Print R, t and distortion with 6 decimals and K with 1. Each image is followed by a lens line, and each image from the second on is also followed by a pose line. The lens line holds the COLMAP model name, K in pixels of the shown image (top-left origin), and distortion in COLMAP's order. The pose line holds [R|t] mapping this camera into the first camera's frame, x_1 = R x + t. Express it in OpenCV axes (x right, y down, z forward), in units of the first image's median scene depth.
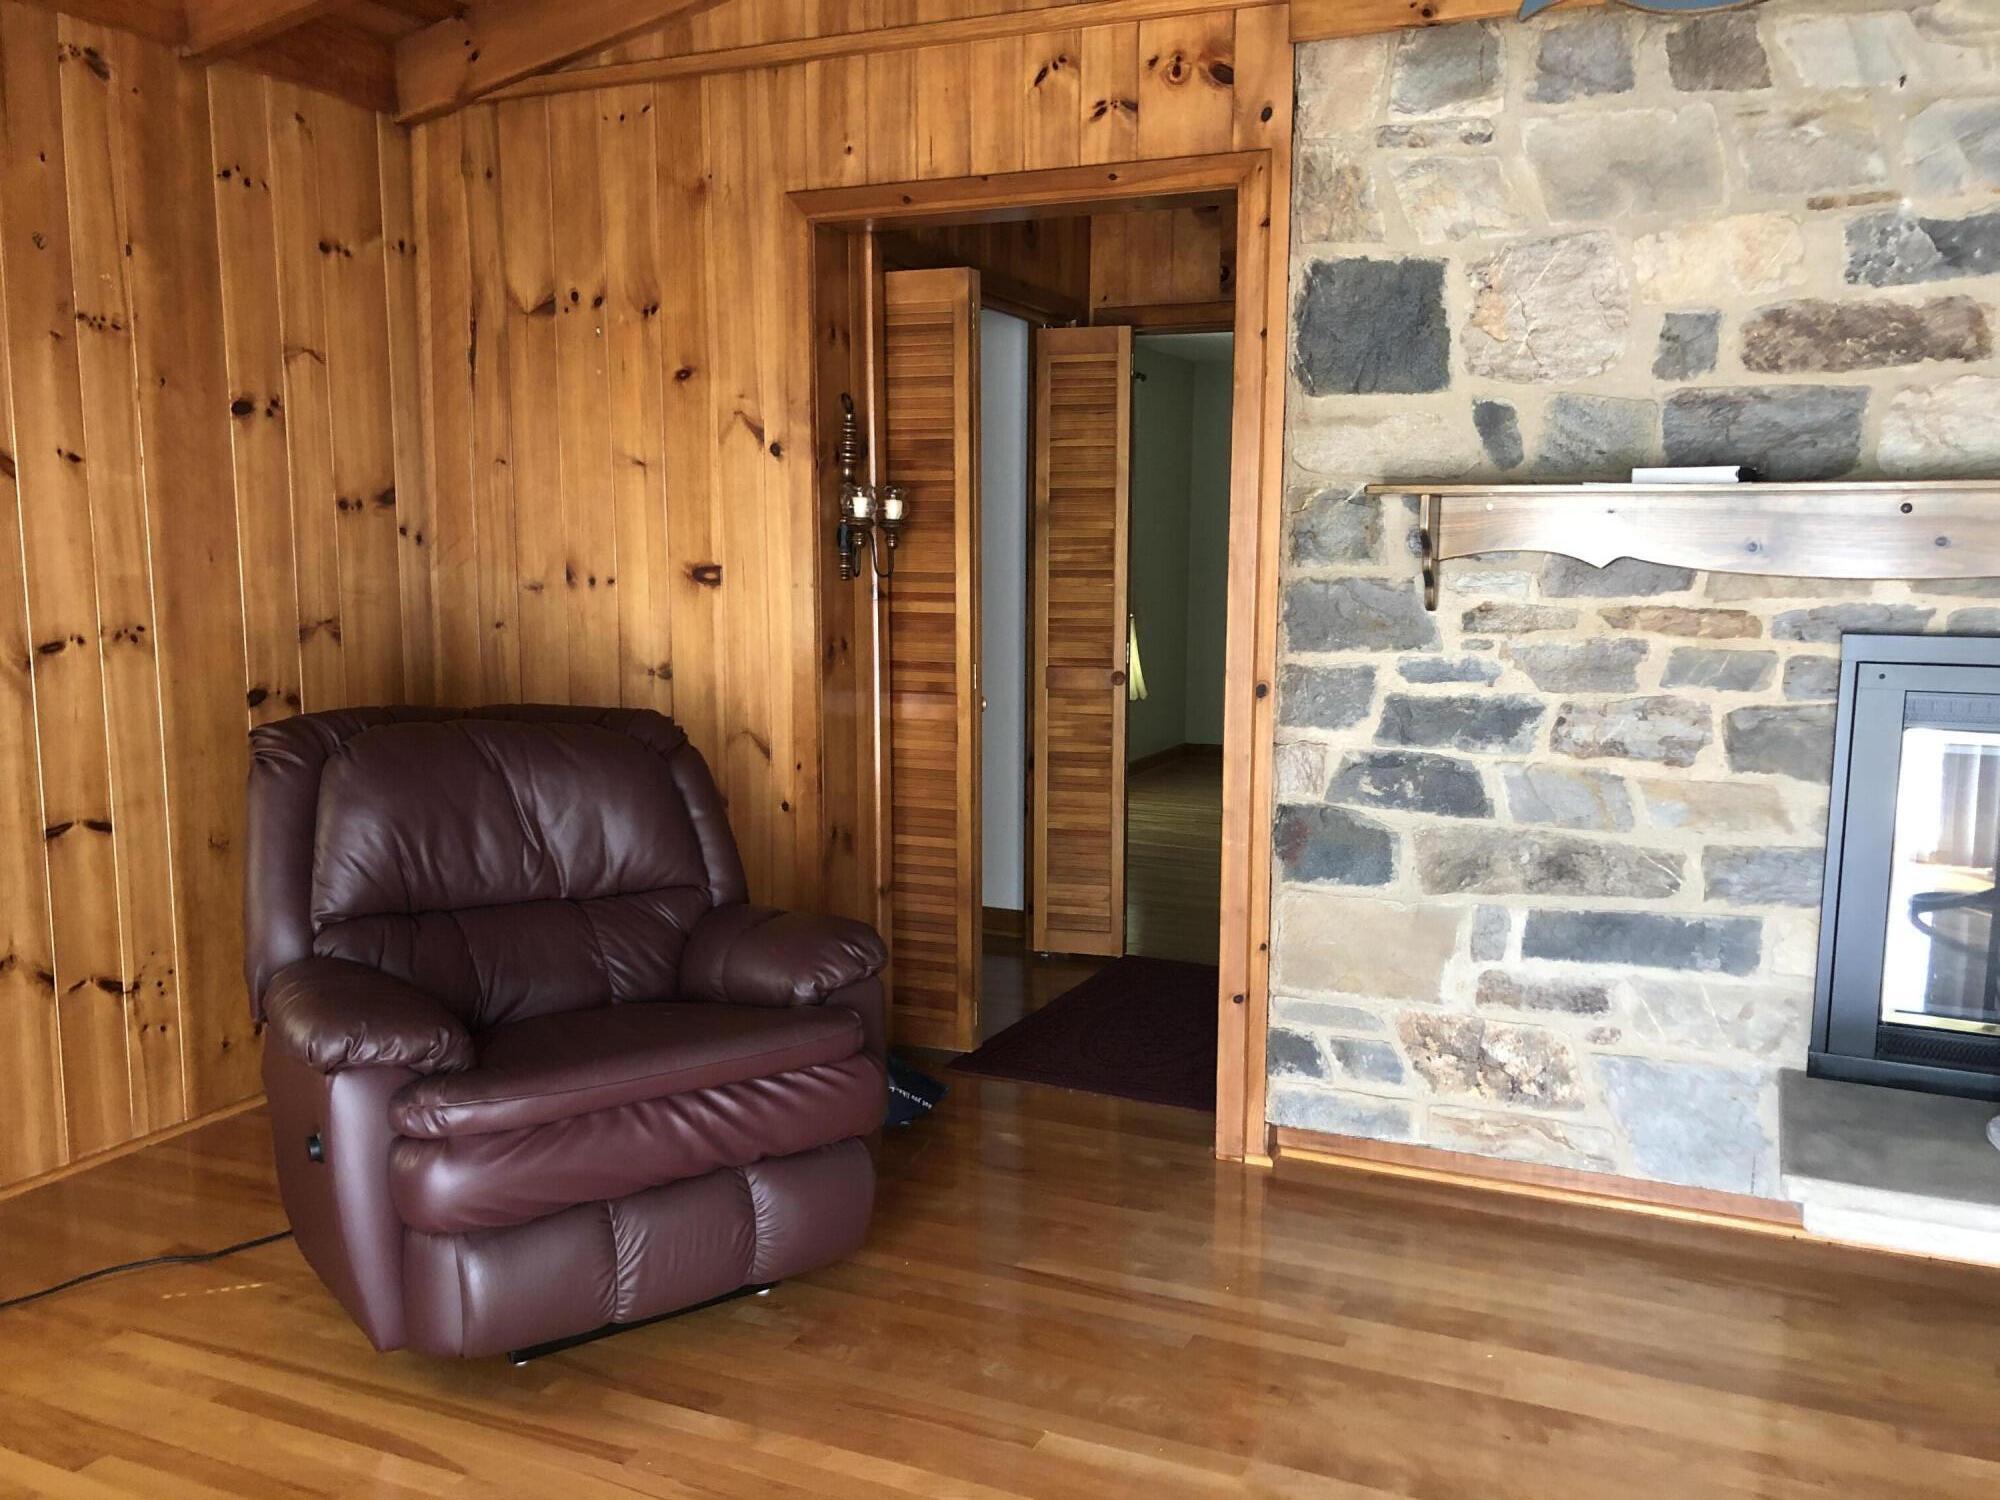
lens RADIAL K [[1645.7, 0, 1001.5], [0, 1645.7, 761.9], [0, 0, 1]] dist [0.042032, -0.047381]
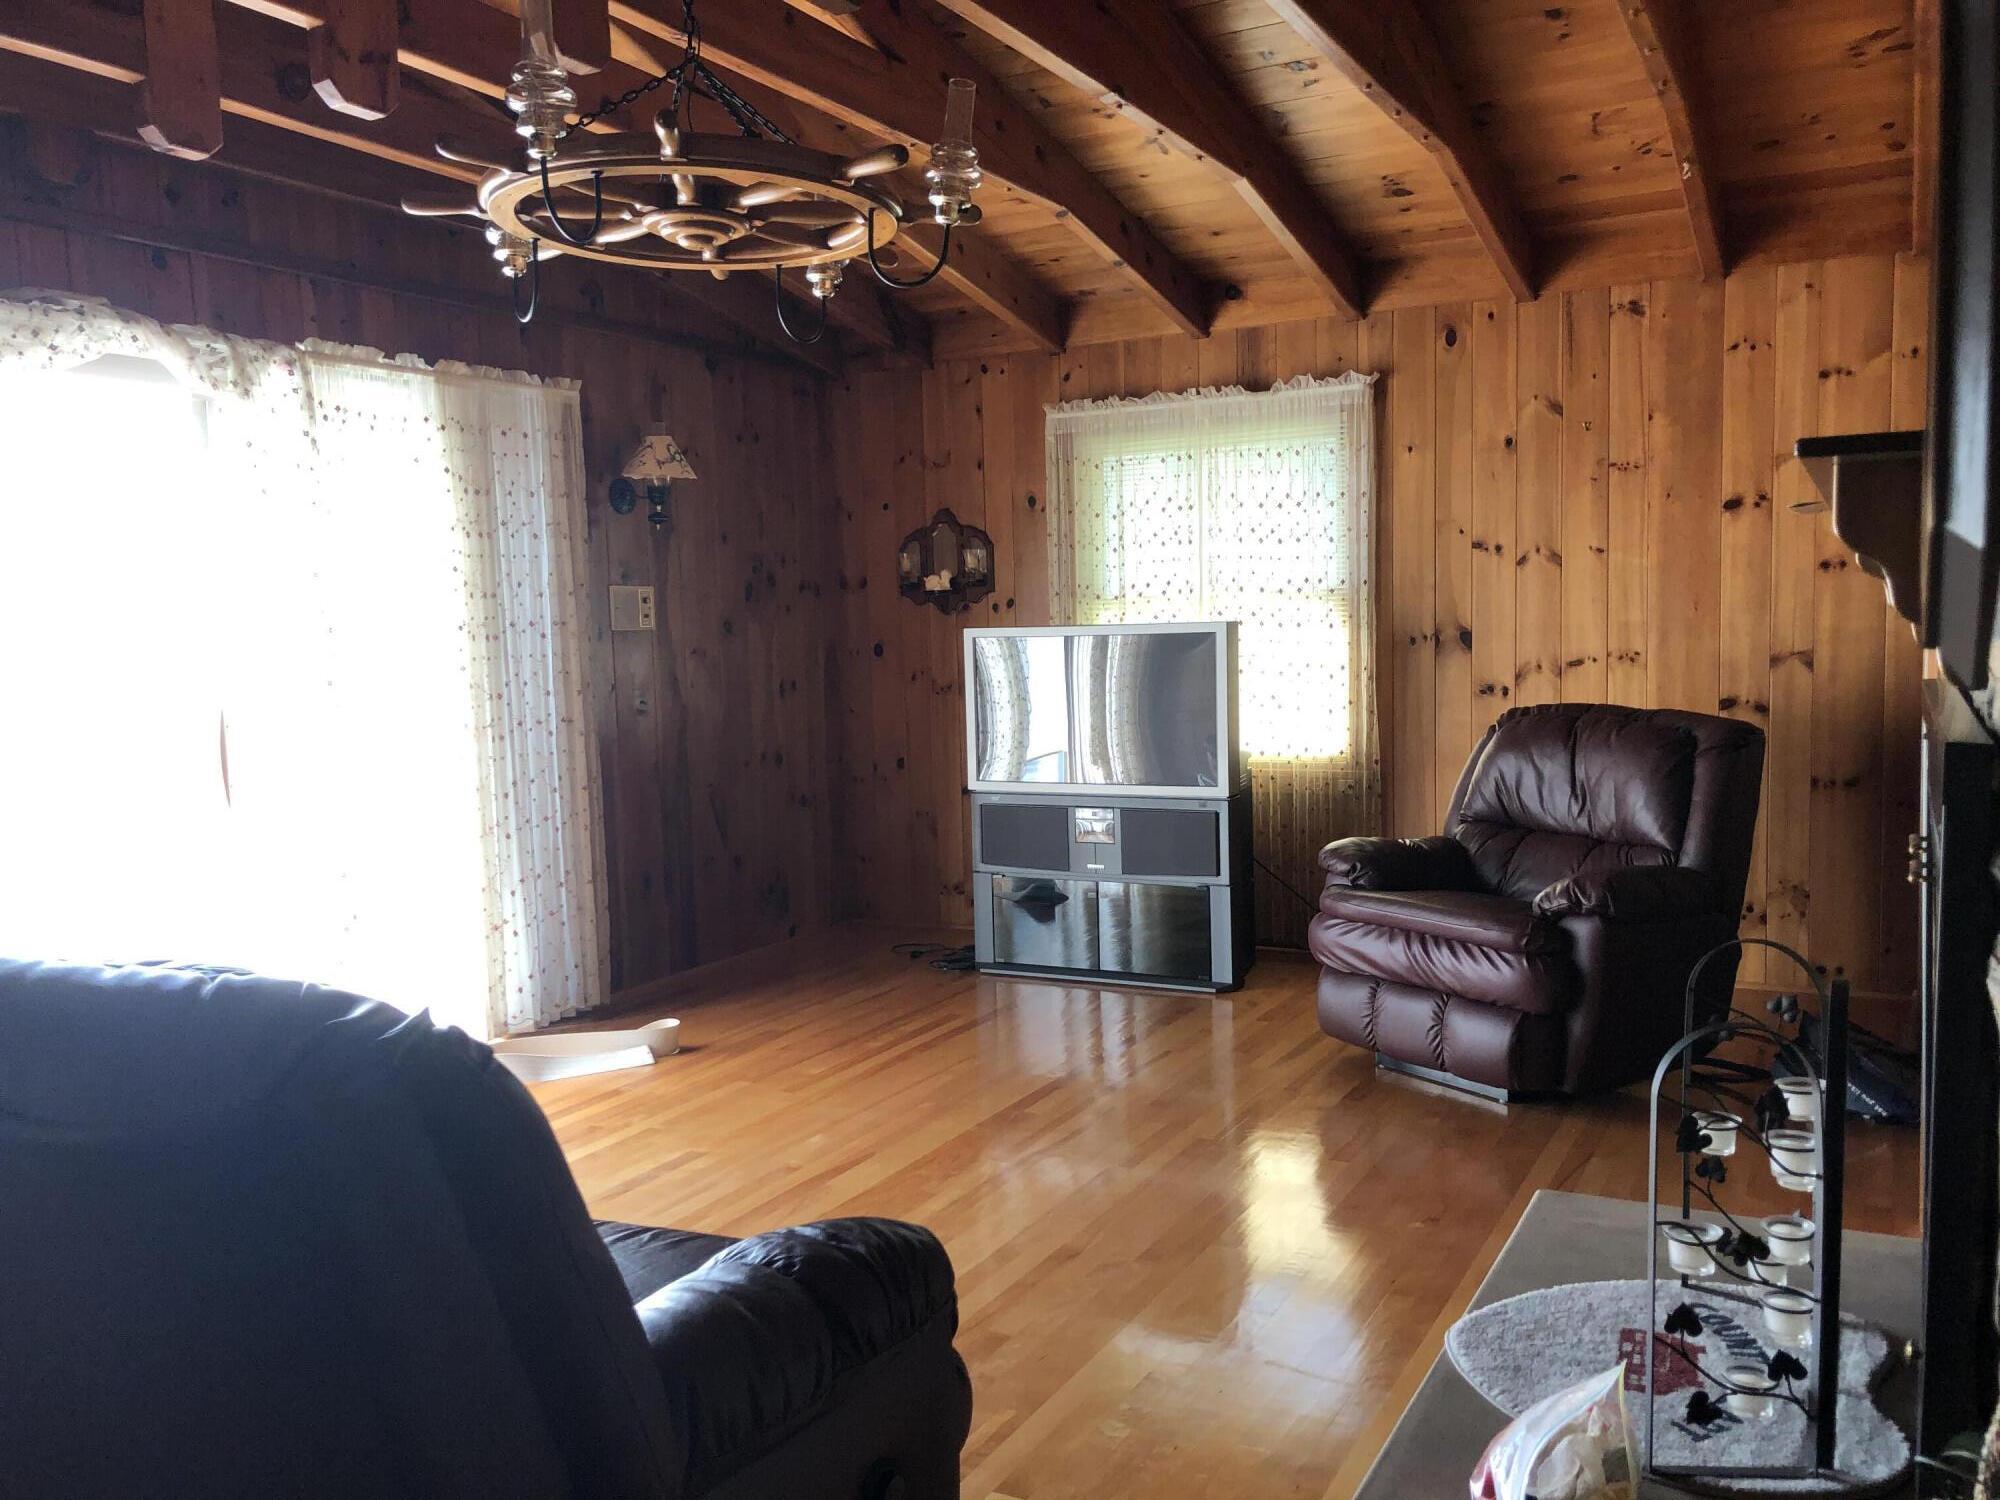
lens RADIAL K [[1645.7, 0, 1000.8], [0, 1645.7, 751.5], [0, 0, 1]] dist [0.042032, -0.047381]
pose [[-0.078529, 0.077861, -0.993867, 1.069563], [-0.103748, 0.990894, 0.085826, -0.058415], [0.991499, 0.109851, -0.069736, 0.499951]]
